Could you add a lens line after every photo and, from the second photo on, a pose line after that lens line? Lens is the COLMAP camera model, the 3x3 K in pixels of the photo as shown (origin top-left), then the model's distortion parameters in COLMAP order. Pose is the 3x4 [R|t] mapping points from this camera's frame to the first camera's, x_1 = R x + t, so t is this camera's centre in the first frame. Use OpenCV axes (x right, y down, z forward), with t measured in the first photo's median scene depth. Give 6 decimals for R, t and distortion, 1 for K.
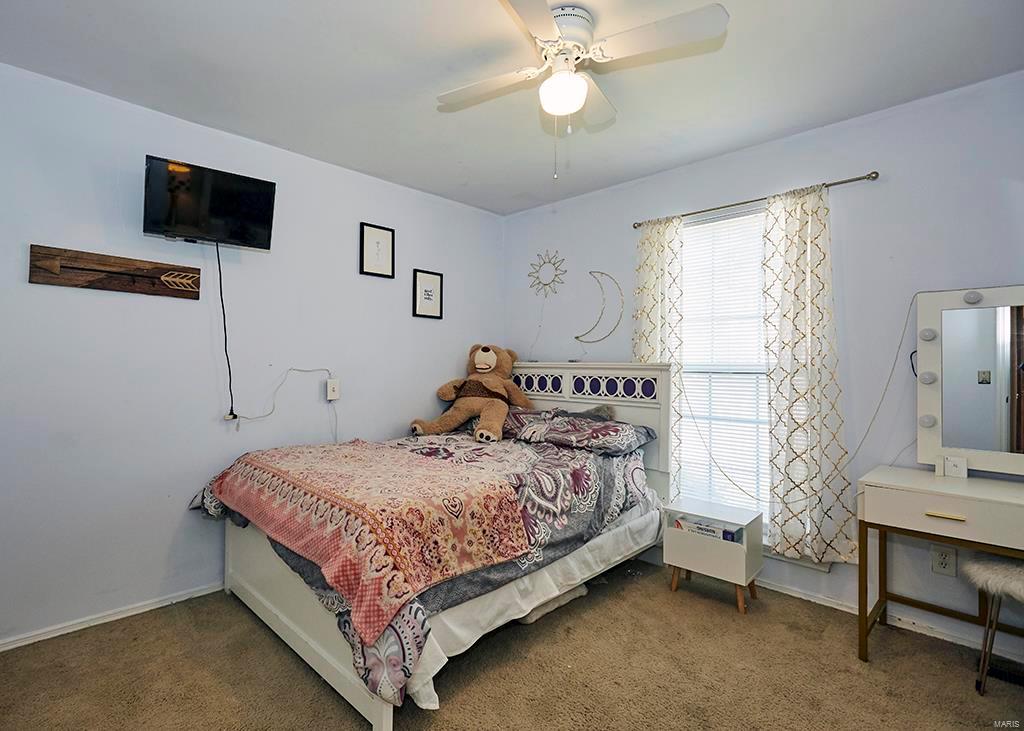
lens RADIAL K [[507.6, 0, 512.0], [0, 507.6, 365.5], [0, 0, 1]] dist [0.034224, 0.000440]
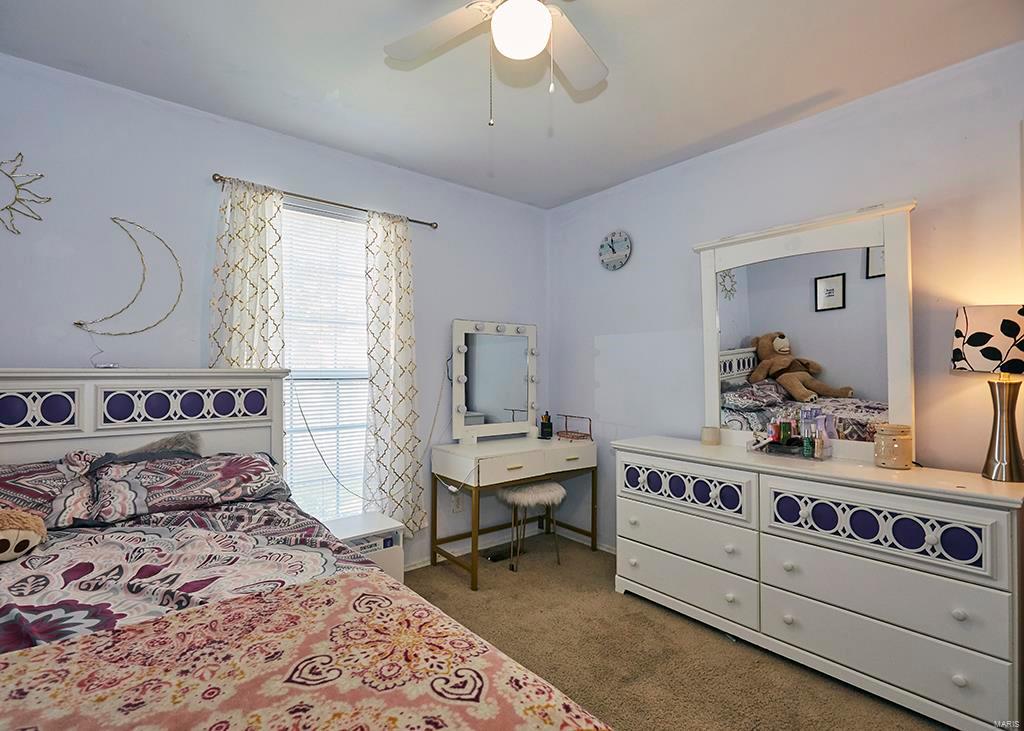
lens RADIAL K [[495.9, 0, 512.0], [0, 495.9, 365.5], [0, 0, 1]] dist [-0.001249, -0.000099]
pose [[0.120725, 0.004896, 0.992674, -0.416817], [0.006811, 0.999960, -0.005760, -0.003012], [-0.992663, 0.007457, 0.120687, 0.524192]]
